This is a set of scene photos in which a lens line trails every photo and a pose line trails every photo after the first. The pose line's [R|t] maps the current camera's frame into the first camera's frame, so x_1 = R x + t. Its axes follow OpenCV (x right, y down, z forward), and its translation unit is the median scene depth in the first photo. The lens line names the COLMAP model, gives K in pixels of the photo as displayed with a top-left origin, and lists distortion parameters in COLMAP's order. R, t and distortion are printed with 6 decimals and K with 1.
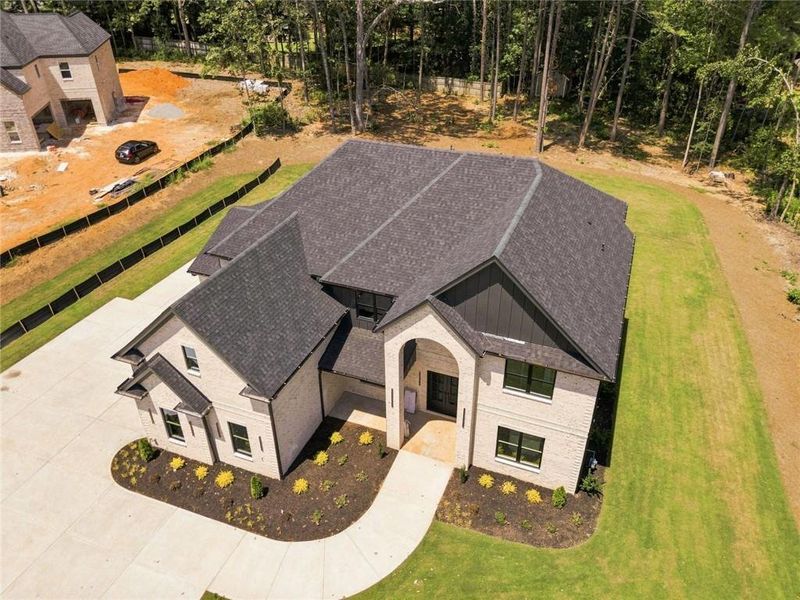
lens RADIAL K [[600.8, 0, 400.0], [0, 600.8, 300.0], [0, 0, 1]] dist [0.031461, -0.003946]
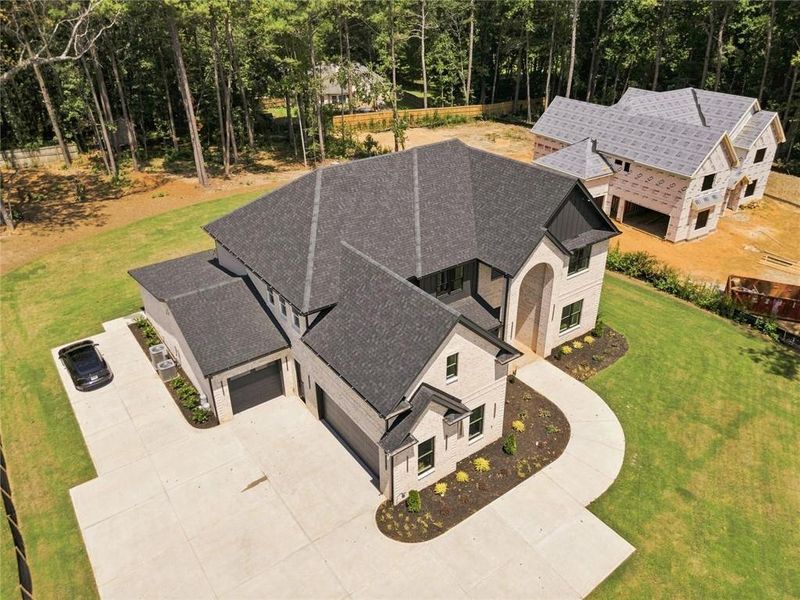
lens RADIAL K [[600.8, 0, 400.0], [0, 600.8, 300.0], [0, 0, 1]] dist [0.031461, -0.003946]
pose [[0.534187, -0.407159, 0.740855, -0.449403], [0.457712, 0.876105, 0.151461, -0.082071], [-0.710735, 0.258190, 0.654366, 0.138217]]
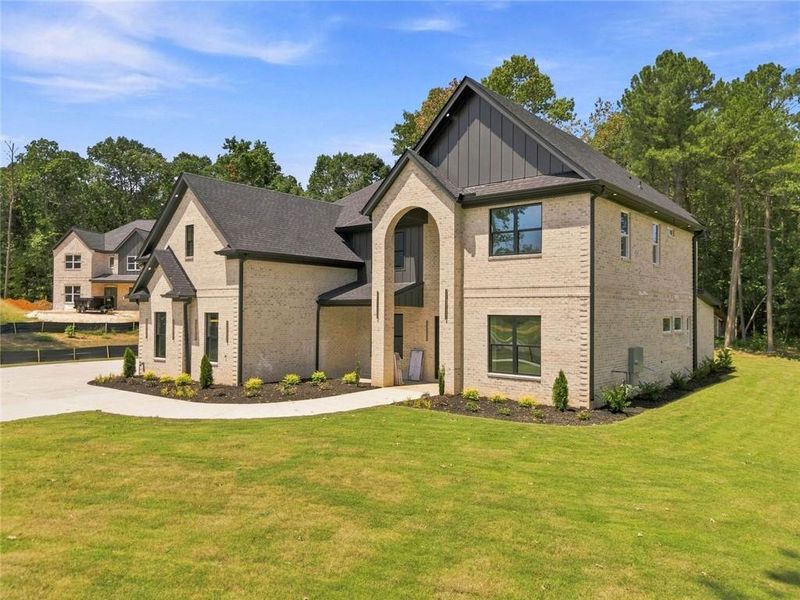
lens RADIAL K [[600.8, 0, 400.0], [0, 600.8, 300.0], [0, 0, 1]] dist [0.031461, -0.003946]
pose [[0.953460, 0.013823, -0.301203, 0.120668], [-0.176019, 0.836582, -0.518795, 0.258956], [0.244809, 0.547667, 0.800081, 0.129001]]
